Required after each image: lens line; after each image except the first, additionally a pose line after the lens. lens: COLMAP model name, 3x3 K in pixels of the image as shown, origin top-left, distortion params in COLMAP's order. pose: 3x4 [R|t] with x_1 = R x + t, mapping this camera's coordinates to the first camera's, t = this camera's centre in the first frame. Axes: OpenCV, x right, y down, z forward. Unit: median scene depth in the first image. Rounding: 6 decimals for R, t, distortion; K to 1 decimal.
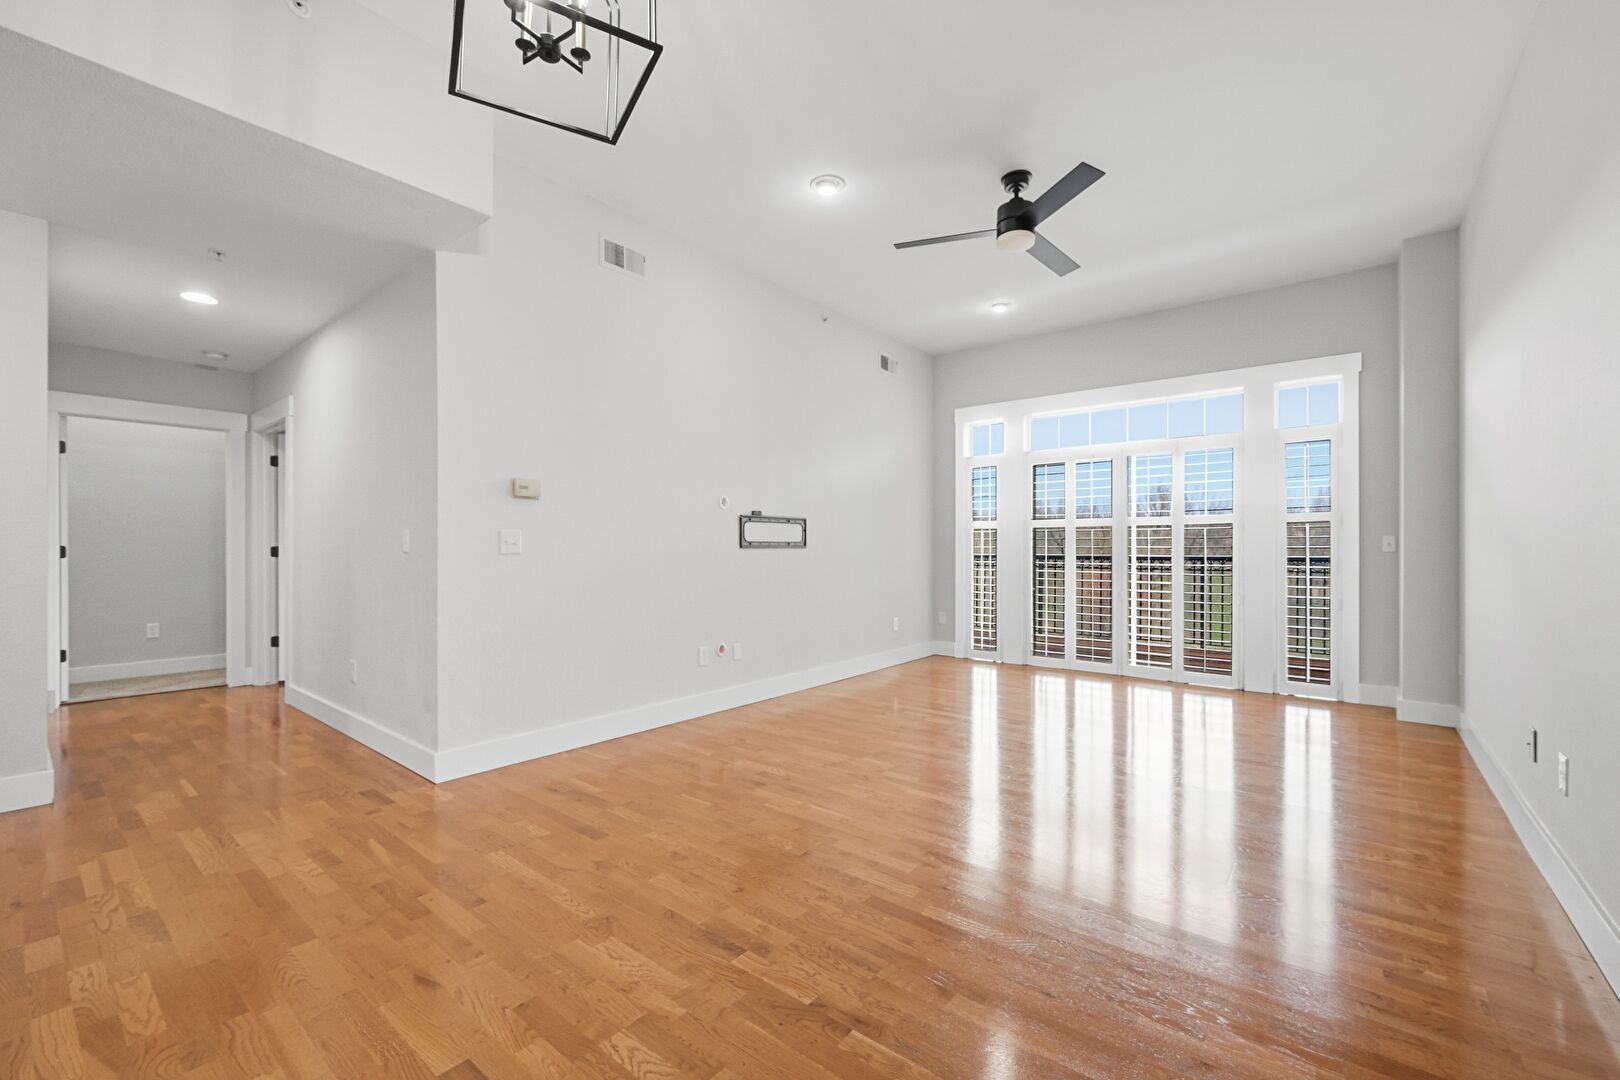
lens RADIAL K [[664.0, 0, 809.9], [0, 664.0, 542.4], [0, 0, 1]] dist [0.010493, -0.000062]
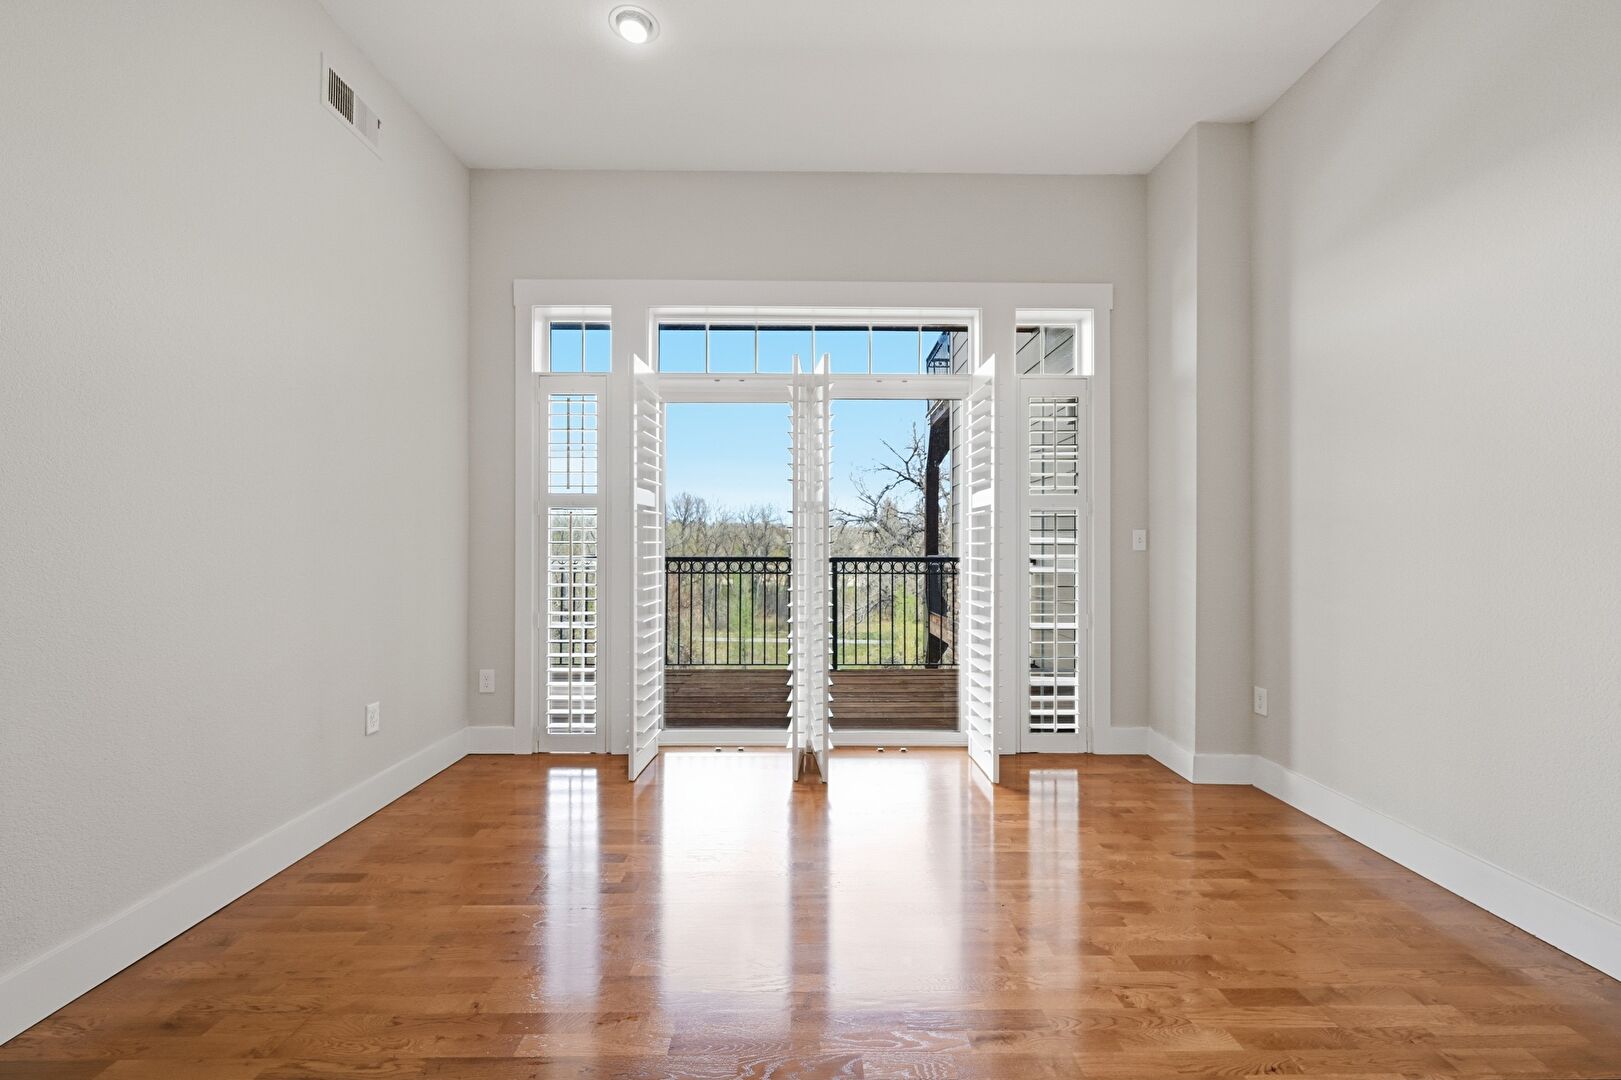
lens RADIAL K [[643.6, 0, 817.3], [0, 643.6, 546.6], [0, 0, 1]] dist [-0.006966, 0.000468]
pose [[0.770151, 0.002564, 0.637857, 0.101071], [-0.006188, 0.999975, 0.003452, 0.008268], [-0.637832, -0.006606, 0.770147, 0.580322]]
